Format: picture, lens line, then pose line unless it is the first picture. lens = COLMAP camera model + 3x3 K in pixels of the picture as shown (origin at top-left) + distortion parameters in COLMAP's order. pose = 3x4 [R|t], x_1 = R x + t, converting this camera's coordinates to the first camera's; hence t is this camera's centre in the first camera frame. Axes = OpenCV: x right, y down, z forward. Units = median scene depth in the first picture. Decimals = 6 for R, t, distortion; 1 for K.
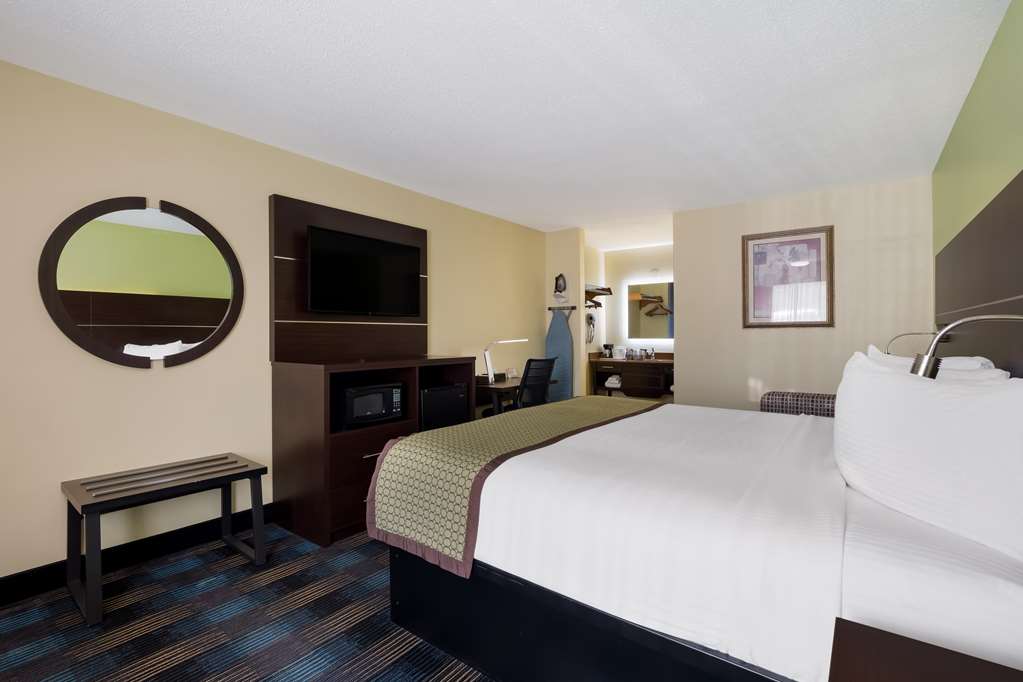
lens RADIAL K [[459.5, 0, 523.1], [0, 459.5, 327.8], [0, 0, 1]] dist [-0.009810, 0.002063]
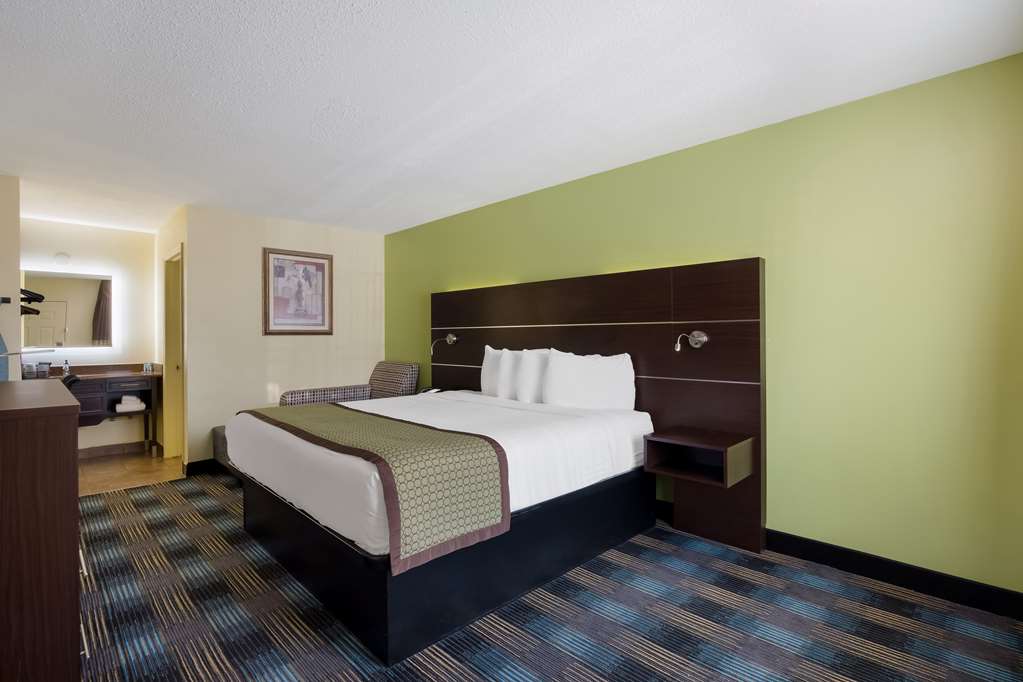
lens RADIAL K [[466.4, 0, 515.5], [0, 466.4, 337.5], [0, 0, 1]] dist [-0.006108, 0.000032]
pose [[0.126814, -0.004351, 0.991917, -0.597794], [-0.009506, 0.999939, 0.005602, -0.005964], [-0.991881, -0.010140, 0.126765, 0.337398]]
